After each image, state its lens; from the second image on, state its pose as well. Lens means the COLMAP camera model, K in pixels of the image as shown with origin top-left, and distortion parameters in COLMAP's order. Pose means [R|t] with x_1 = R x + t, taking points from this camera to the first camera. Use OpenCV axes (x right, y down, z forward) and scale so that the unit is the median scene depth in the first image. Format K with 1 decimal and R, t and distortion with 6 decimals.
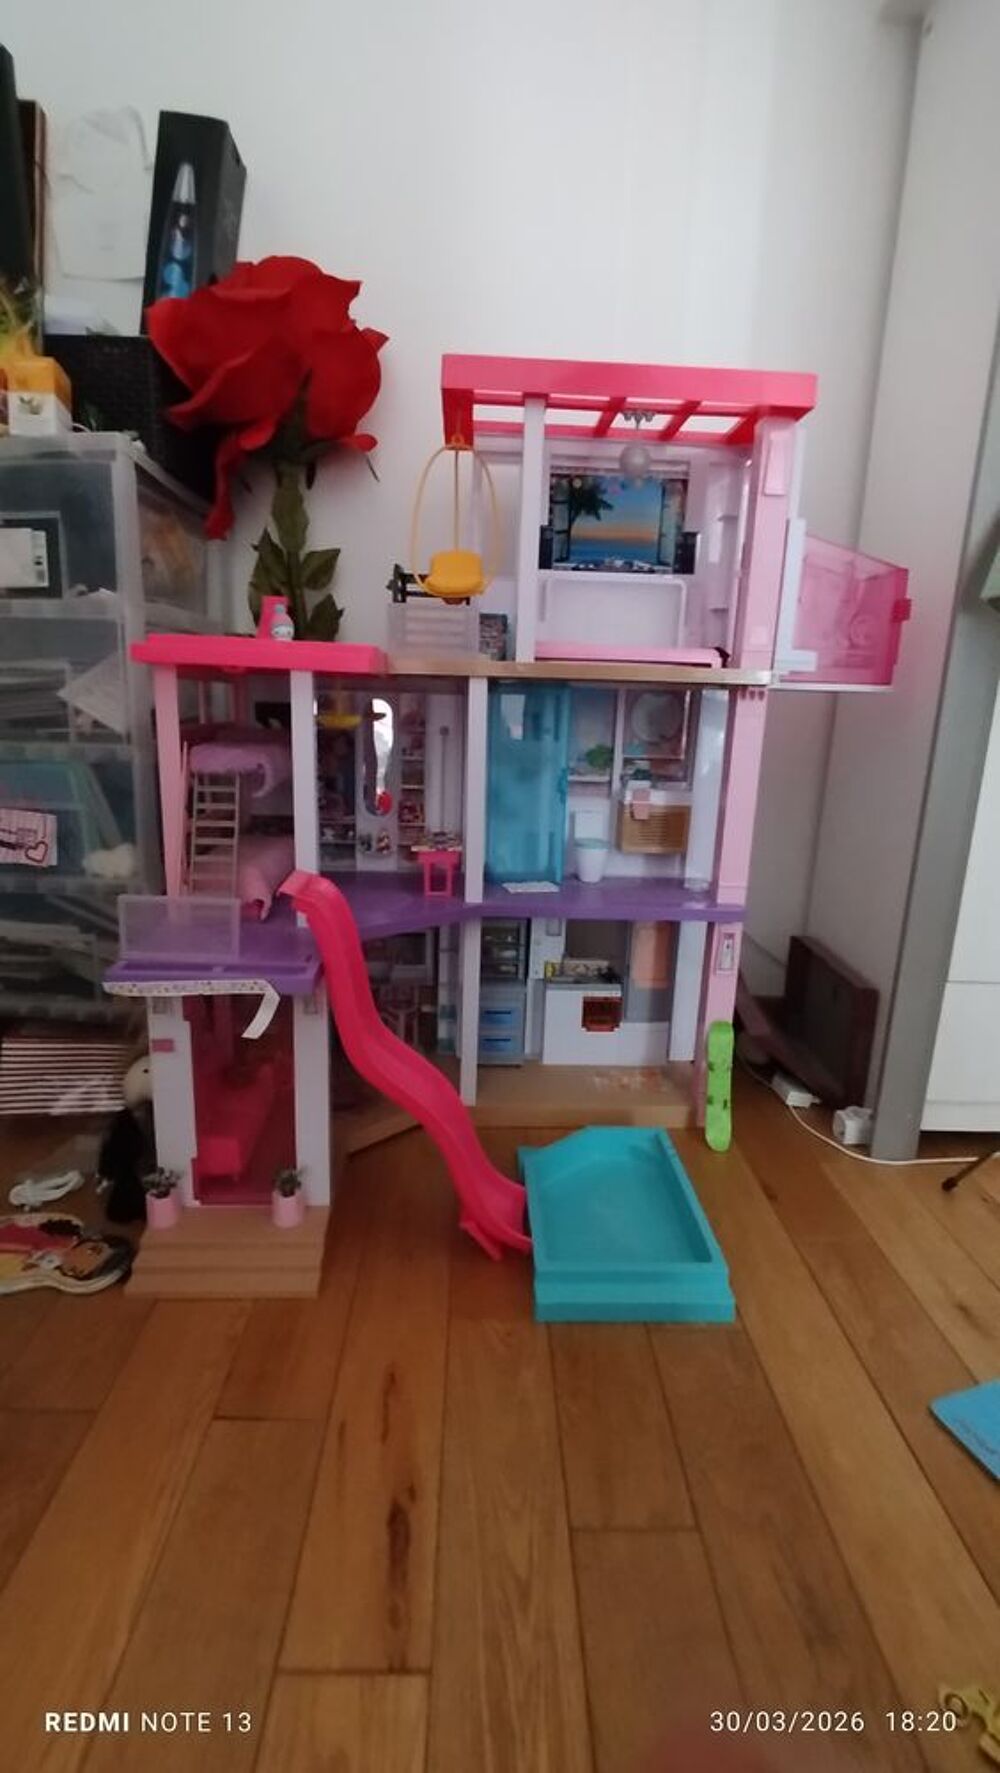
lens RADIAL K [[791.9, 0, 488.7], [0, 791.9, 884.8], [0, 0, 1]] dist [0.001246, -0.000101]
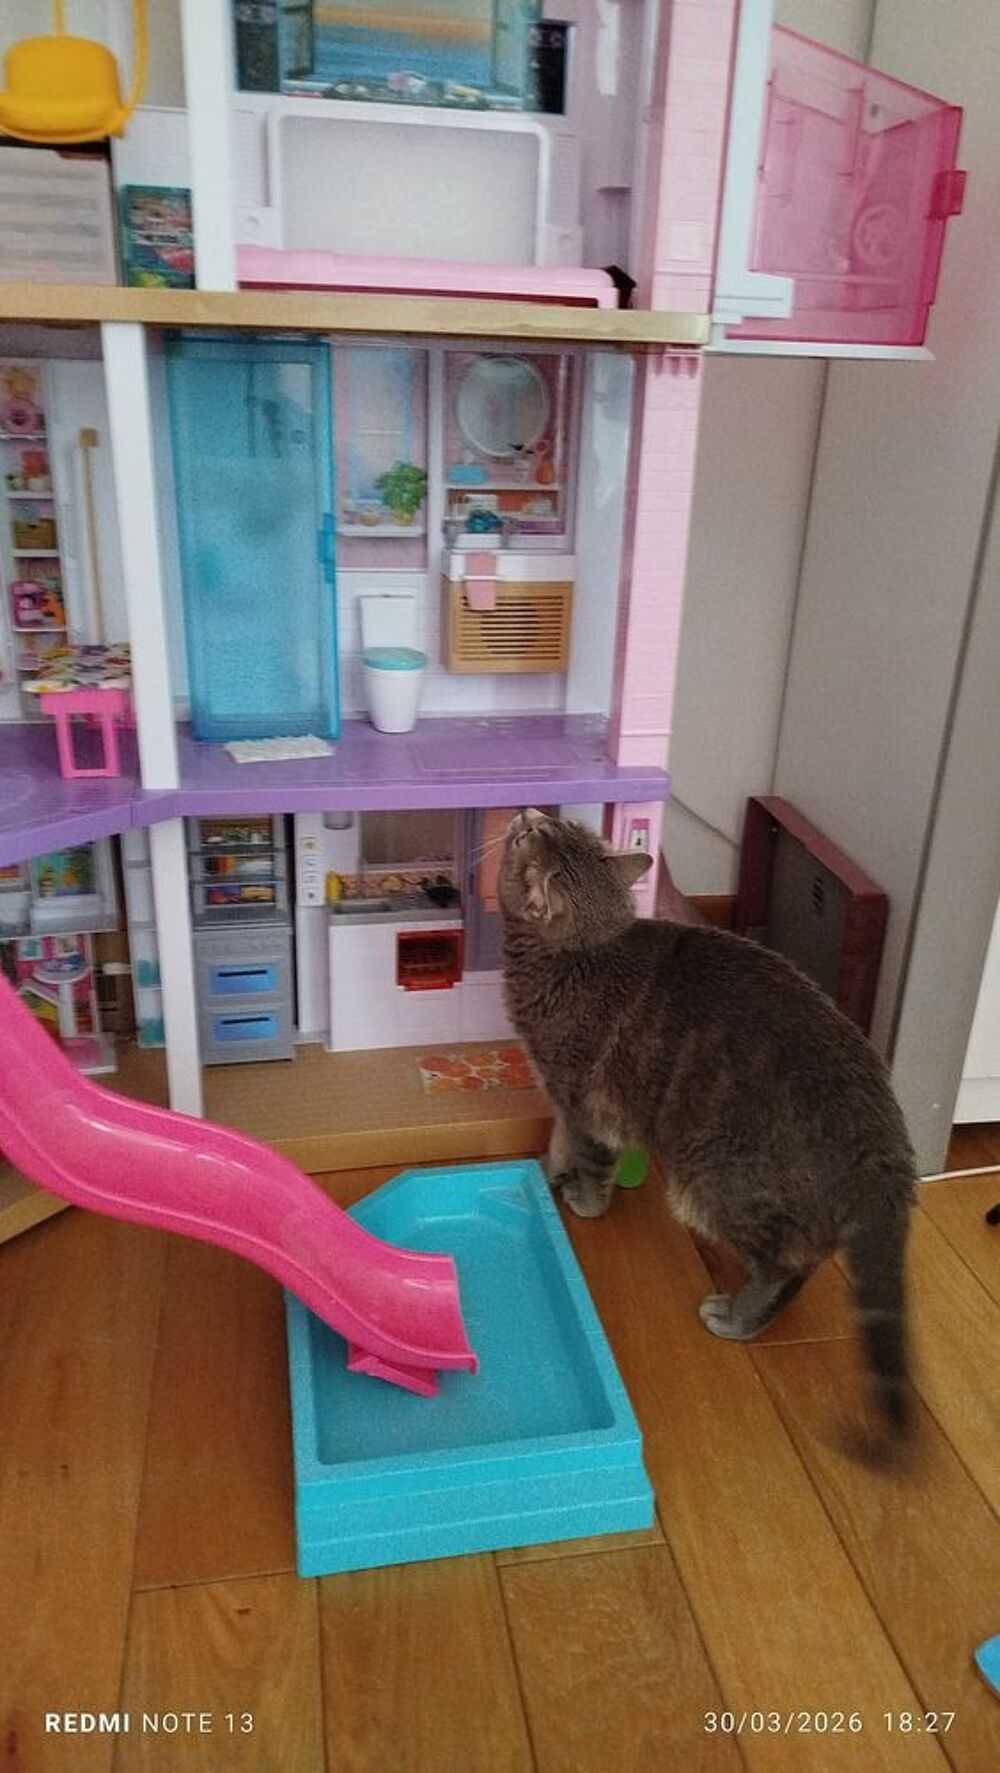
lens RADIAL K [[1220.8, 0, 500.0], [0, 1220.8, 886.5], [0, 0, 1]] dist [0.002567, -0.004297]
pose [[0.986614, -0.062291, 0.150705, 0.071993], [0.036561, 0.985137, 0.167832, -0.038313], [-0.158919, -0.160075, 0.974228, 0.170768]]
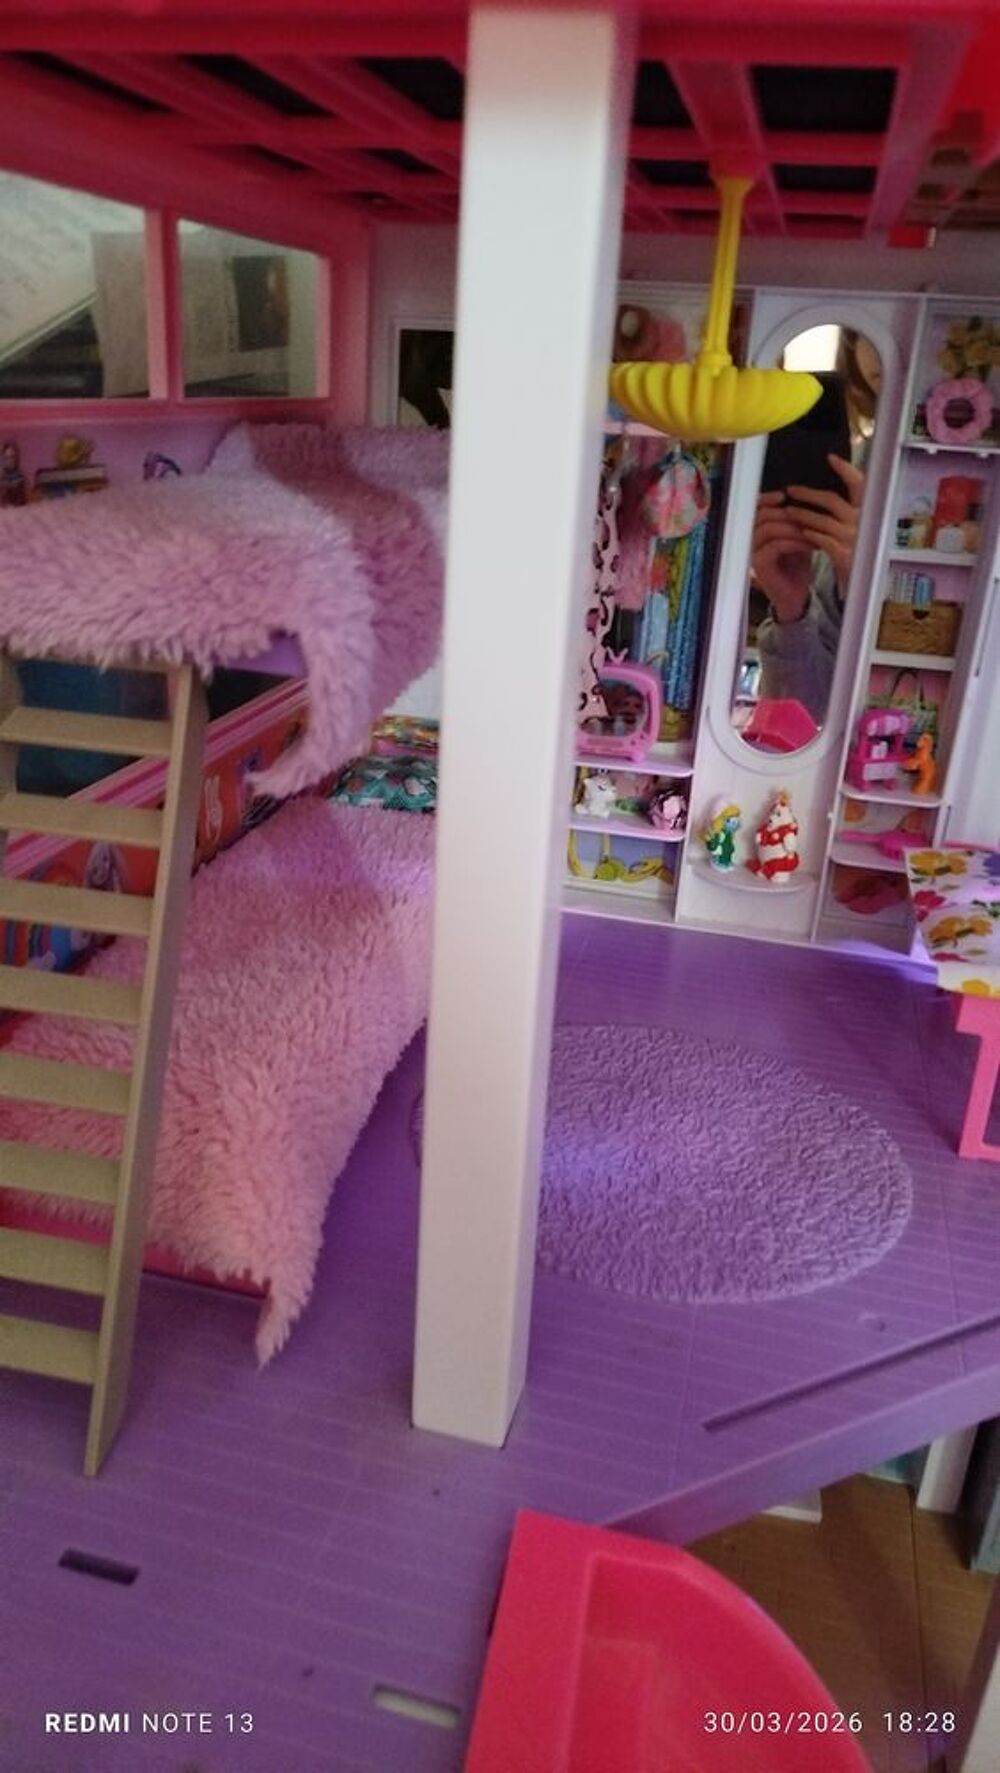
lens RADIAL K [[1240.9, 0, 500.0], [0, 1240.9, 886.5], [0, 0, 1]] dist [-0.002965, -0.002165]
pose [[0.960528, 0.122875, -0.249574, -0.128181], [-0.085188, 0.983982, 0.156595, -0.112841], [0.264818, -0.129153, 0.955610, 0.587739]]
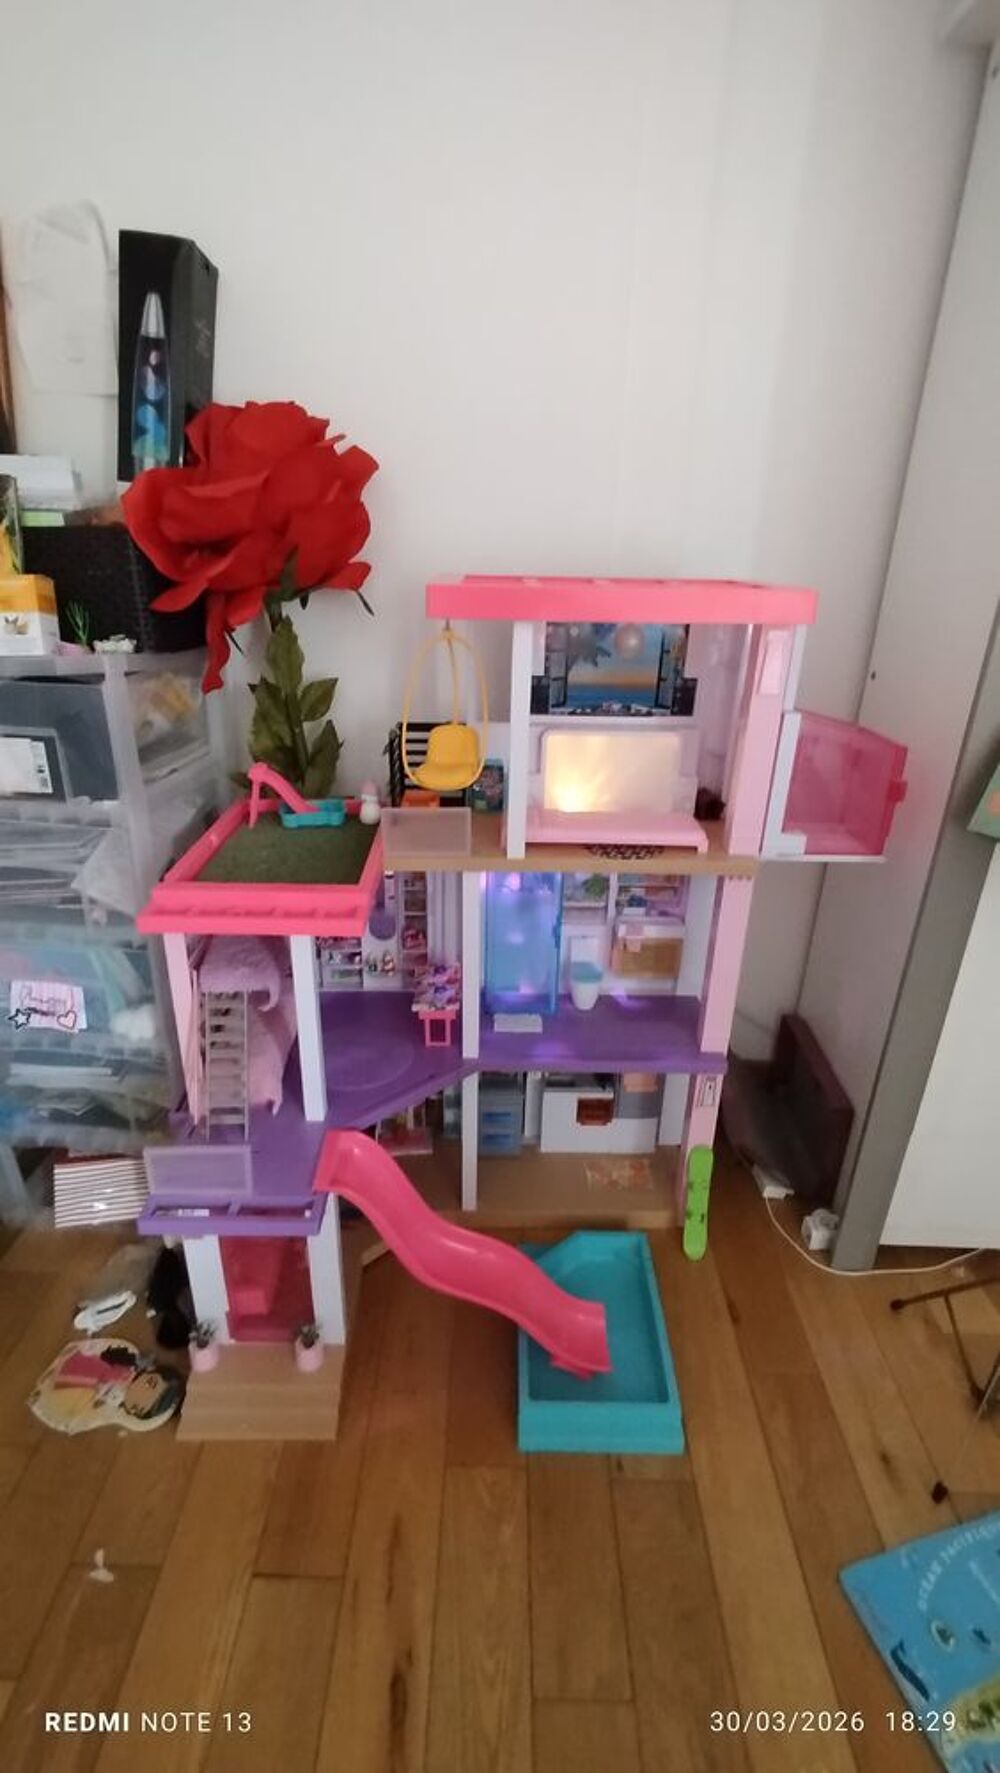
lens RADIAL K [[784.8, 0, 491.7], [0, 784.8, 885.0], [0, 0, 1]] dist [0.002307, -0.007116]
pose [[0.999410, -0.001171, -0.034332, 0.044193], [0.007120, 0.984777, 0.173677, -0.375206], [0.033606, -0.173818, 0.984204, -0.006336]]
